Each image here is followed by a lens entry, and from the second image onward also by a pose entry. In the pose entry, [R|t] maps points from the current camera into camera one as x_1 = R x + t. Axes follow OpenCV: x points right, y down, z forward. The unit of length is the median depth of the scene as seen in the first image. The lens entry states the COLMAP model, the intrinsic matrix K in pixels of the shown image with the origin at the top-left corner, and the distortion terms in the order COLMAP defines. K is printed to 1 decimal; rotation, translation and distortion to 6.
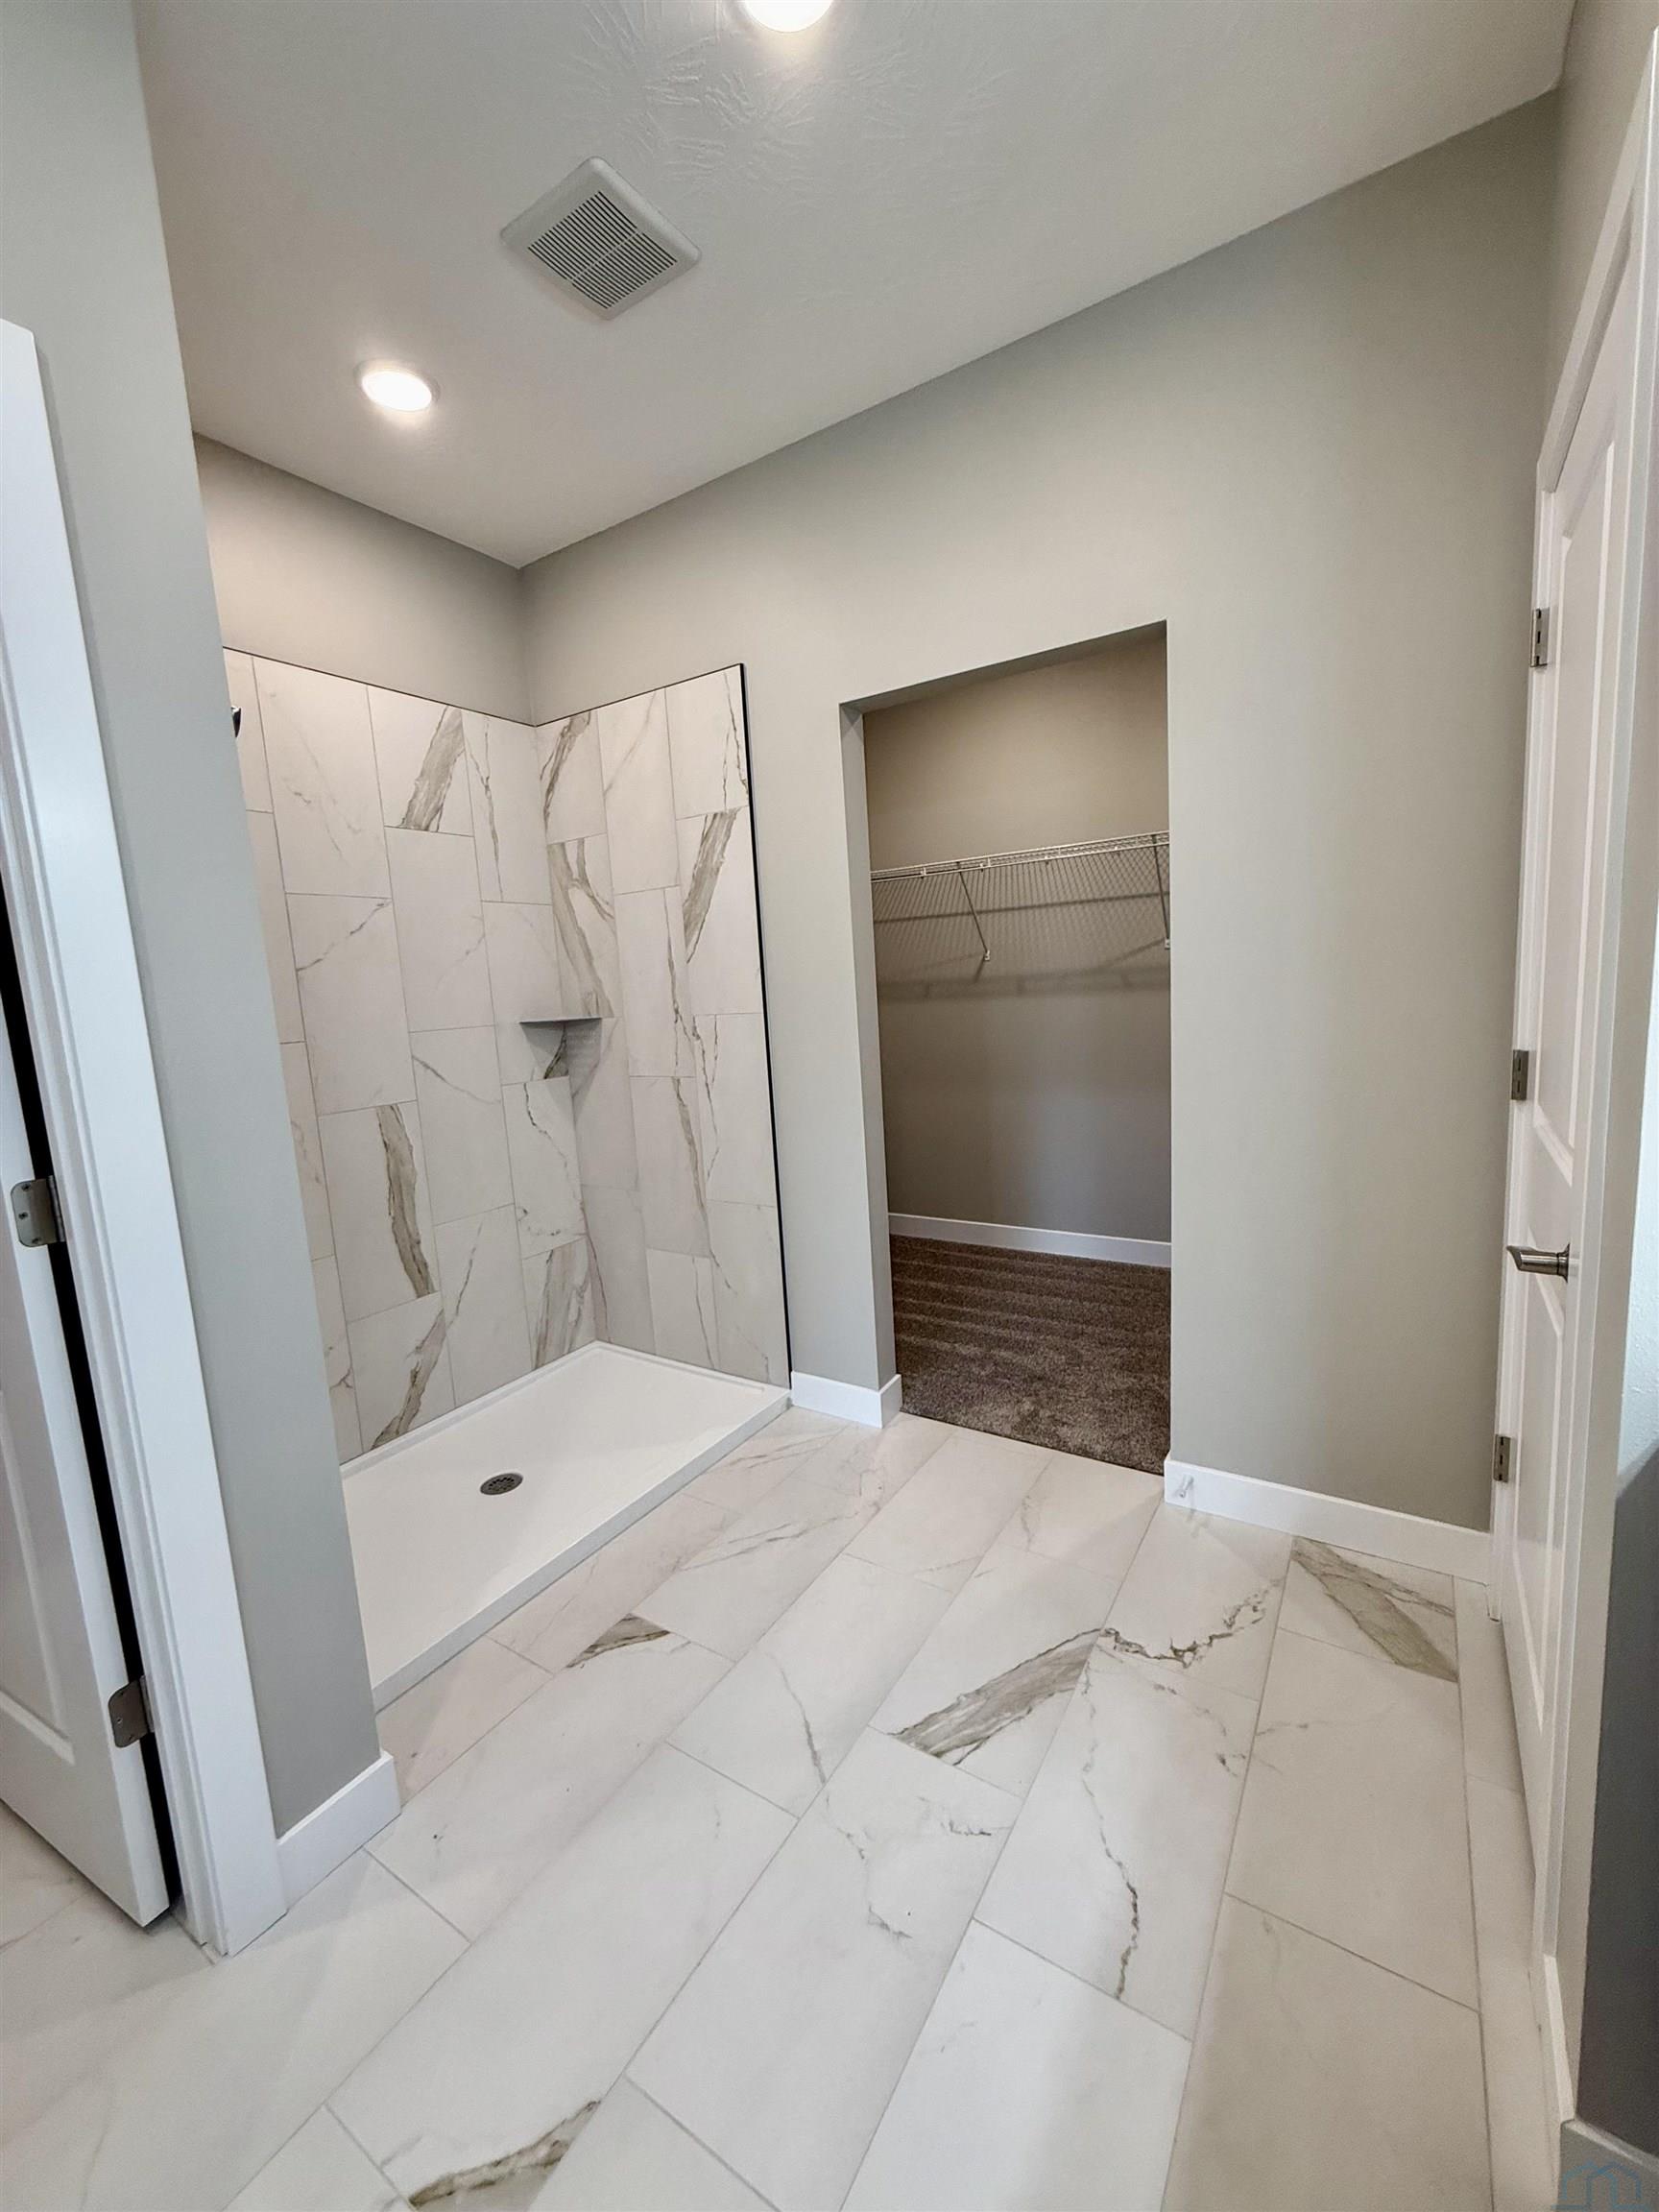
lens RADIAL K [[885.8, 0, 835.4], [0, 885.8, 1105.1], [0, 0, 1]] dist [0.000740, 0.000214]
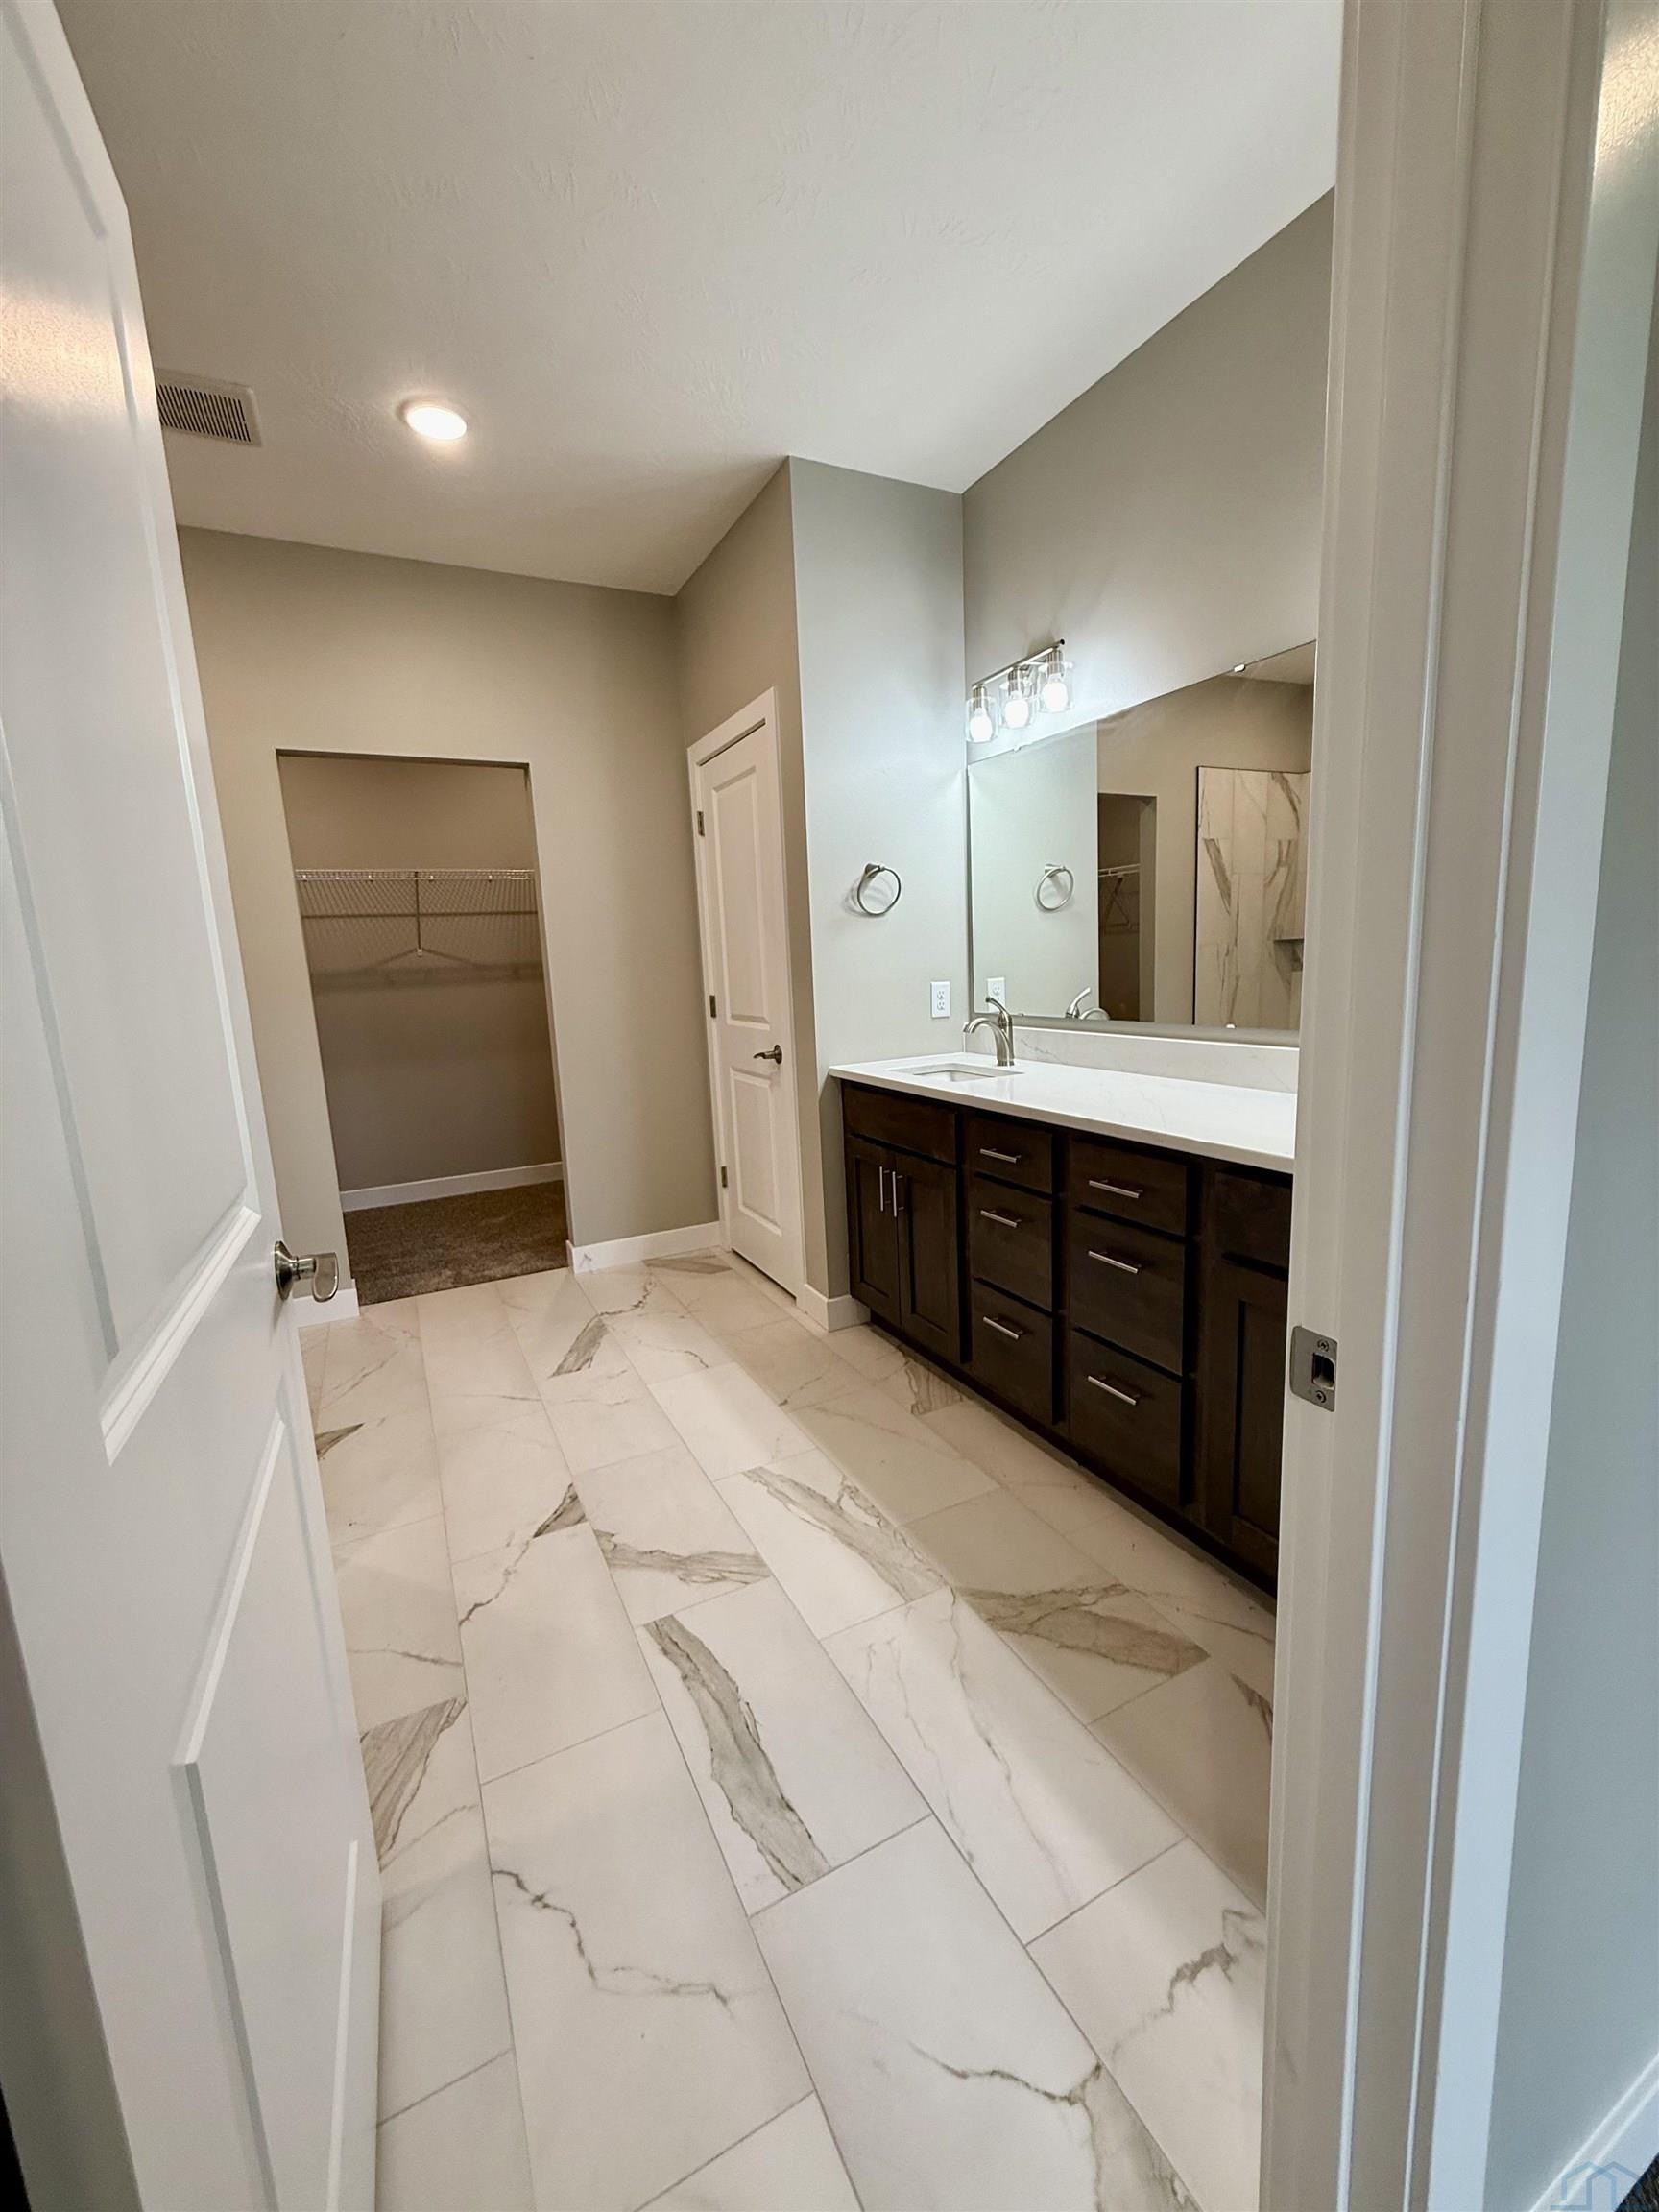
lens RADIAL K [[885.8, 0, 826.5], [0, 885.8, 1101.6], [0, 0, 1]] dist [0.000740, 0.000214]
pose [[0.506844, -0.102884, 0.855876, -0.872252], [0.142488, 0.989194, 0.034529, 0.148163], [-0.850180, 0.104451, 0.516027, -0.340385]]
